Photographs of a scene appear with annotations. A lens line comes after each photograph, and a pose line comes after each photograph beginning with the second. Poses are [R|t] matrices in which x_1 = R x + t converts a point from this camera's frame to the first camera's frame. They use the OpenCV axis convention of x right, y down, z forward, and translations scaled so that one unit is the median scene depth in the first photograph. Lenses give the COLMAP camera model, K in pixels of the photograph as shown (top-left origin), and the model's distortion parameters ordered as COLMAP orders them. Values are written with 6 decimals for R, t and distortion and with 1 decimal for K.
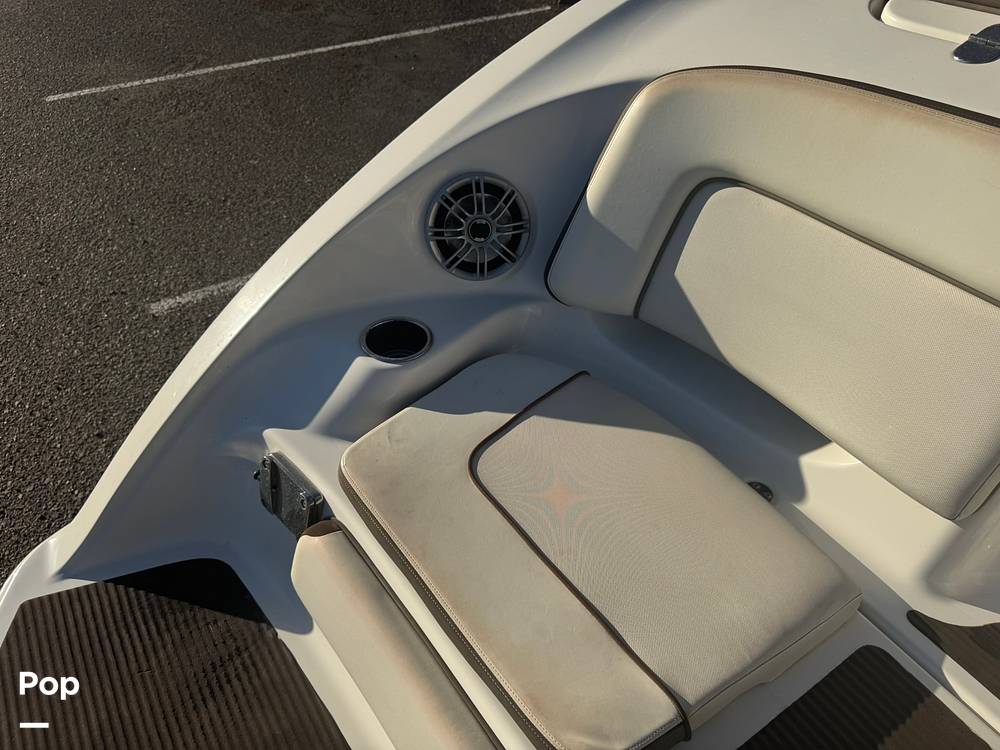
lens RADIAL K [[733.0, 0, 500.0], [0, 733.0, 375.0], [0, 0, 1]] dist [0.003691, -0.001584]
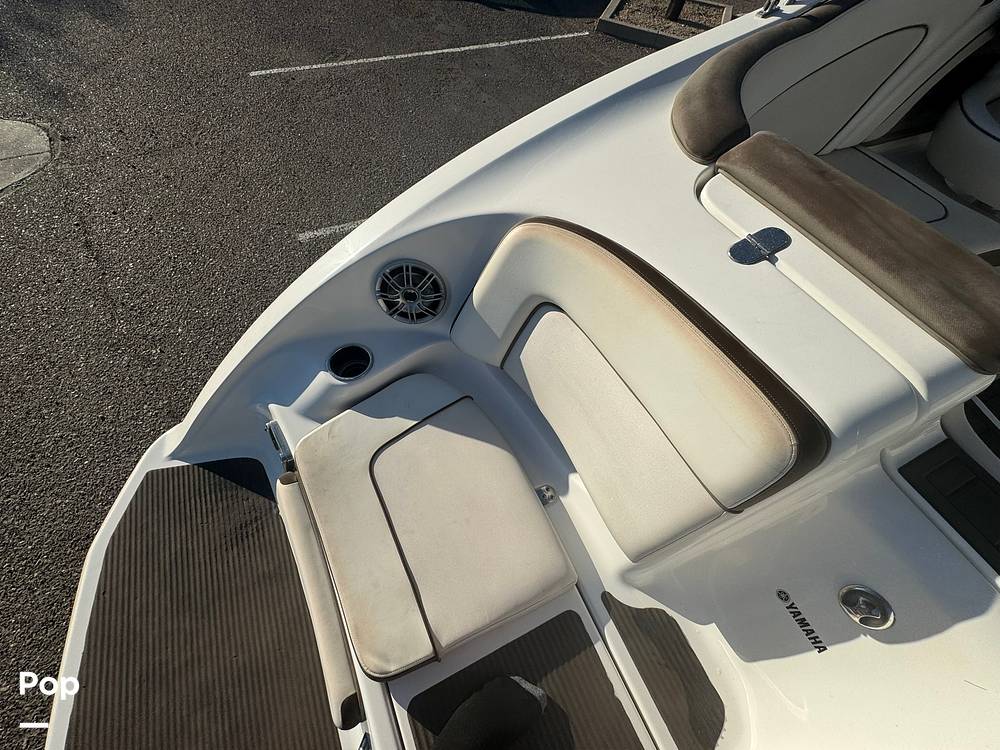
lens RADIAL K [[404.4, 0, 505.8], [0, 404.4, 376.4], [0, 0, 1]] dist [-0.002476, 0.000027]
pose [[0.988017, 0.148451, -0.042252, 0.230195], [-0.130936, 0.951084, 0.279813, -0.301256], [0.081724, -0.270928, 0.959124, 0.164015]]
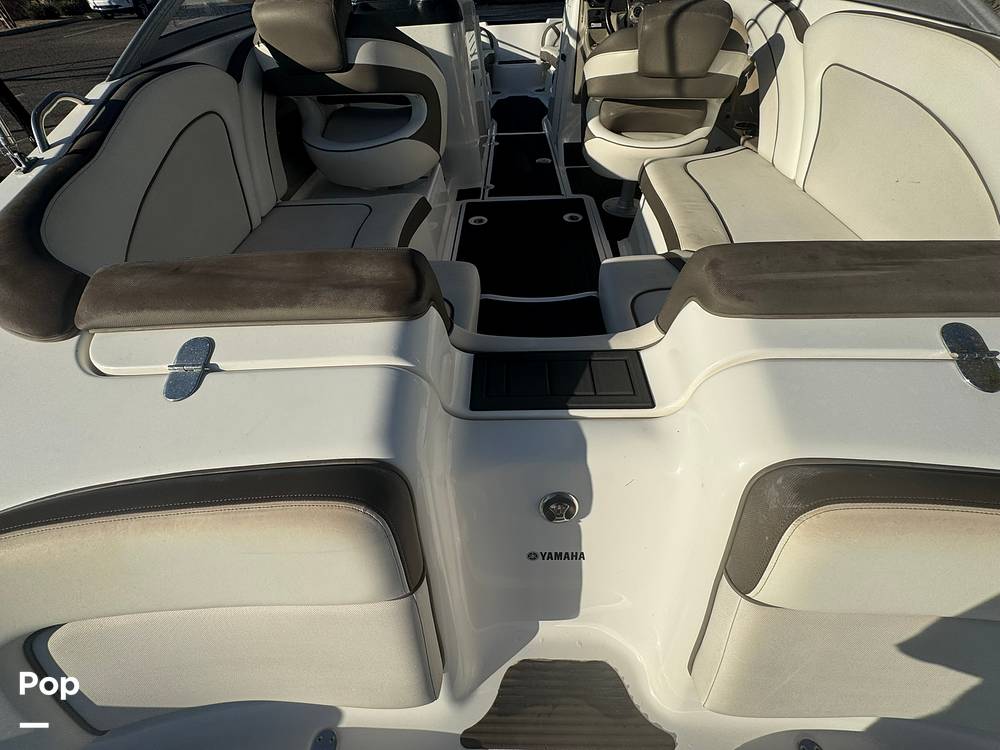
lens RADIAL K [[400.8, 0, 500.0], [0, 400.8, 375.0], [0, 0, 1]] dist [-0.001025, 0.000570]
pose [[0.561311, -0.631565, 0.534841, 0.483290], [0.584912, 0.759936, 0.283506, -0.276532], [-0.585497, 0.153700, 0.795971, 0.200773]]
